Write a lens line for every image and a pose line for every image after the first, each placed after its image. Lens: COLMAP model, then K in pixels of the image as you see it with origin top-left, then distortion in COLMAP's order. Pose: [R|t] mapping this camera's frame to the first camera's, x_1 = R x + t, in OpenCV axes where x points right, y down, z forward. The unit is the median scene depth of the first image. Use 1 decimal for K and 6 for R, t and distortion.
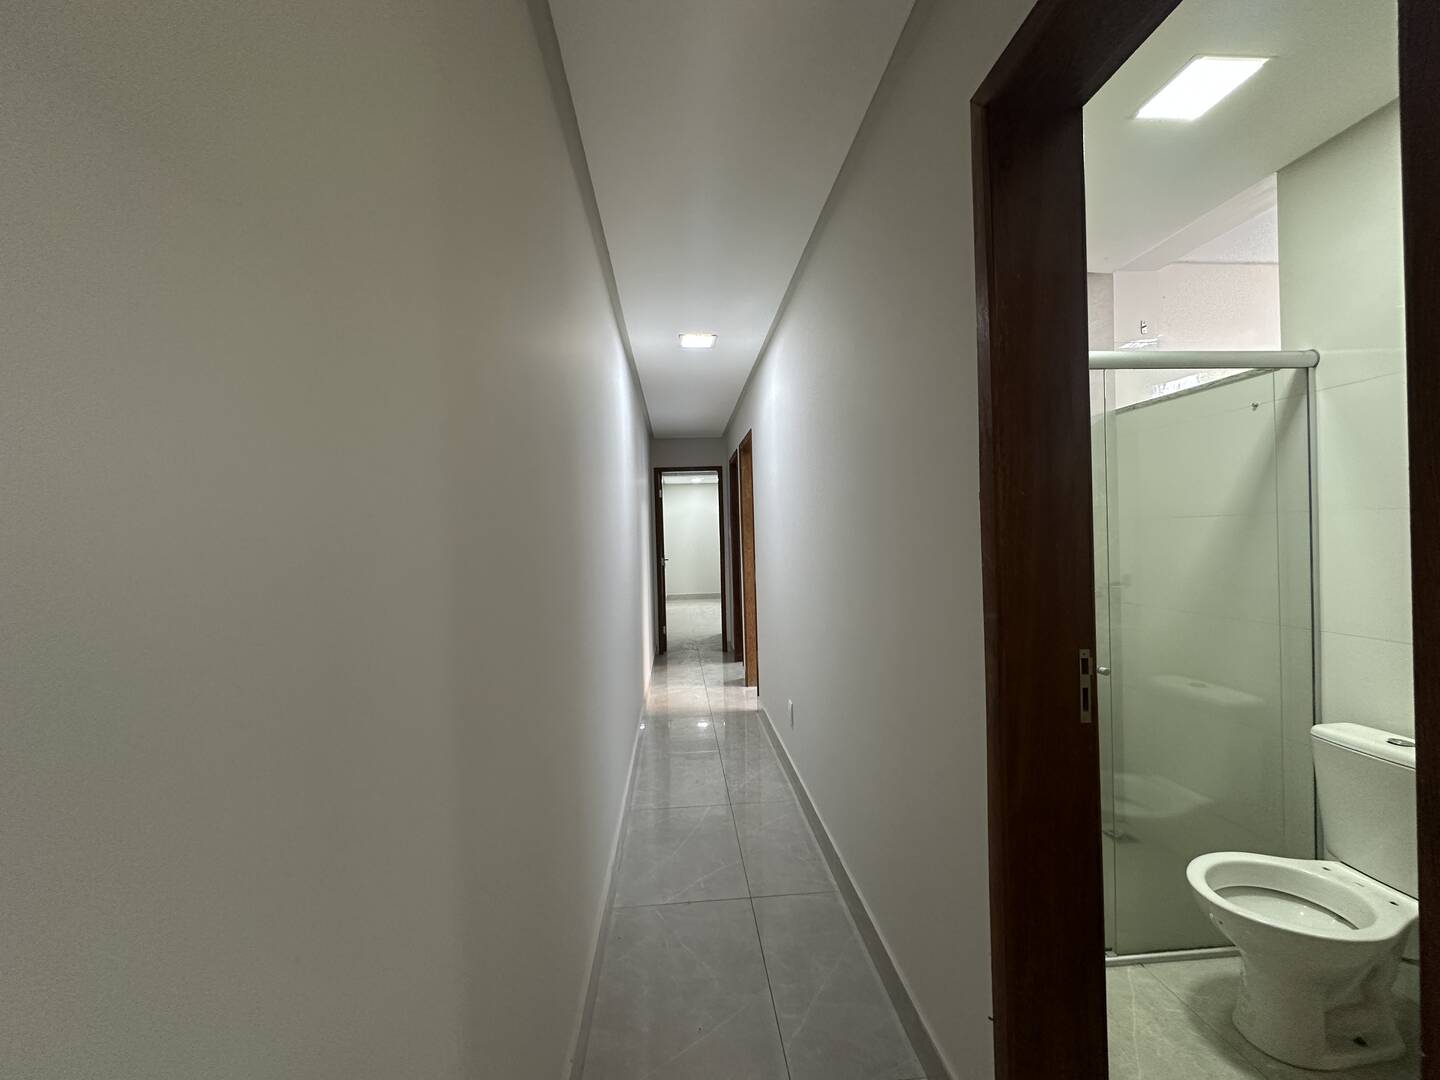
lens RADIAL K [[576.6, 0, 723.5], [0, 576.6, 544.9], [0, 0, 1]] dist [0.000542, -0.000437]
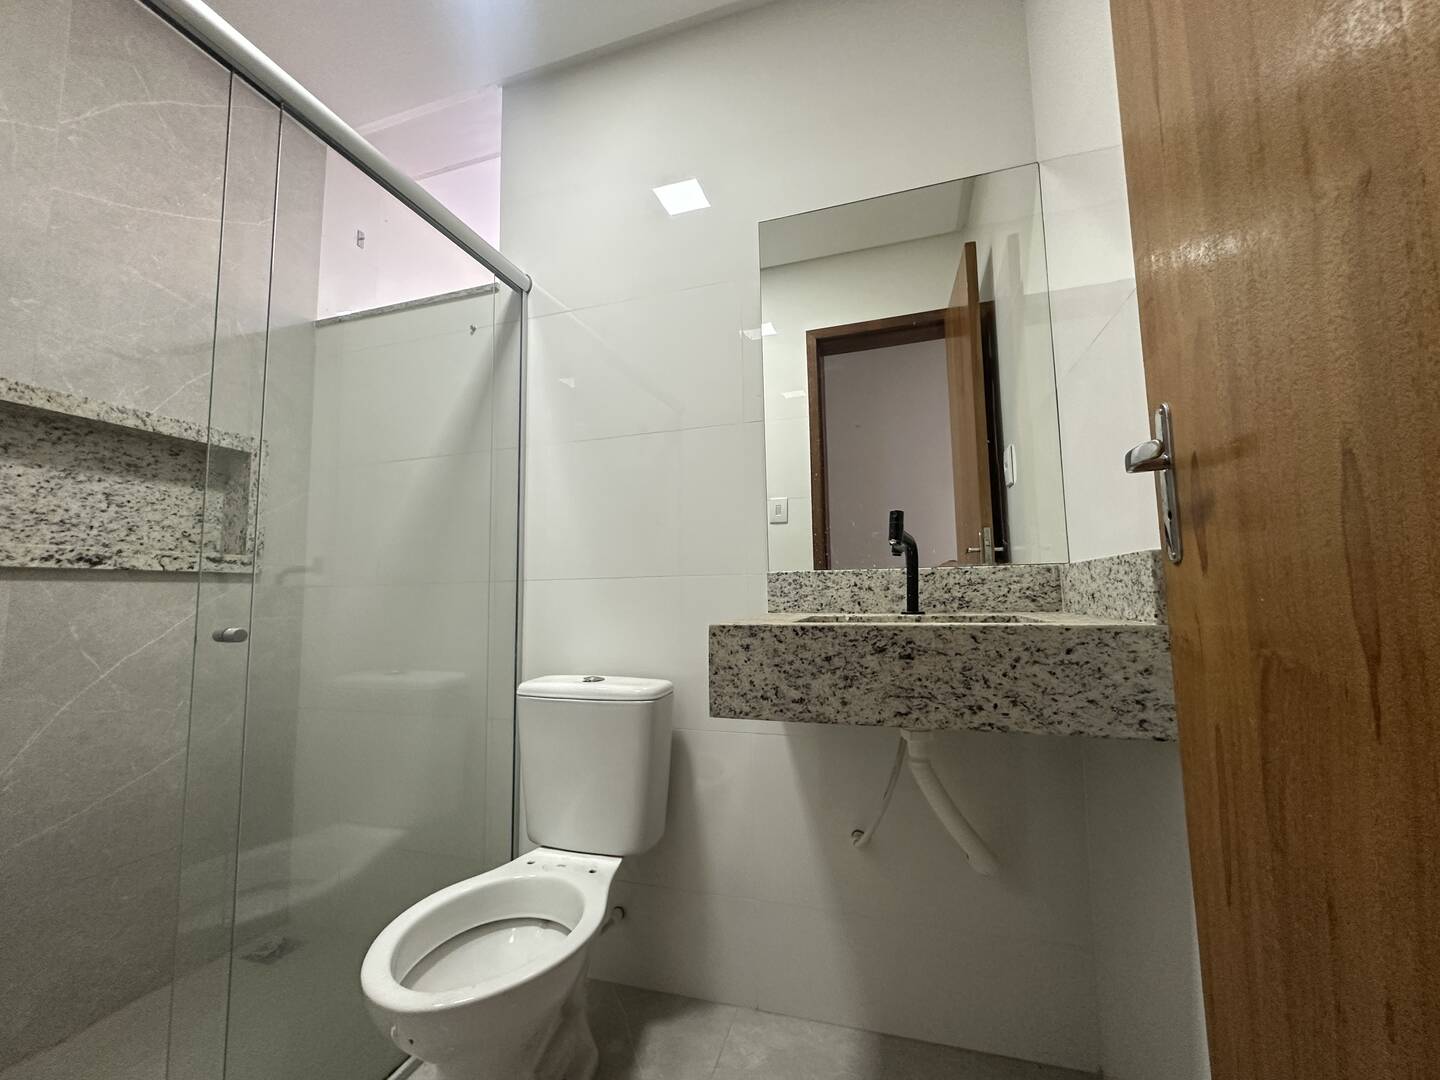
lens RADIAL K [[576.6, 0, 719.8], [0, 576.6, 547.9], [0, 0, 1]] dist [0.000542, -0.000437]
pose [[0.379185, 0.110354, 0.918717, 0.339467], [0.016949, 0.991868, -0.126136, 0.216213], [-0.925166, 0.063400, 0.374231, 0.395338]]
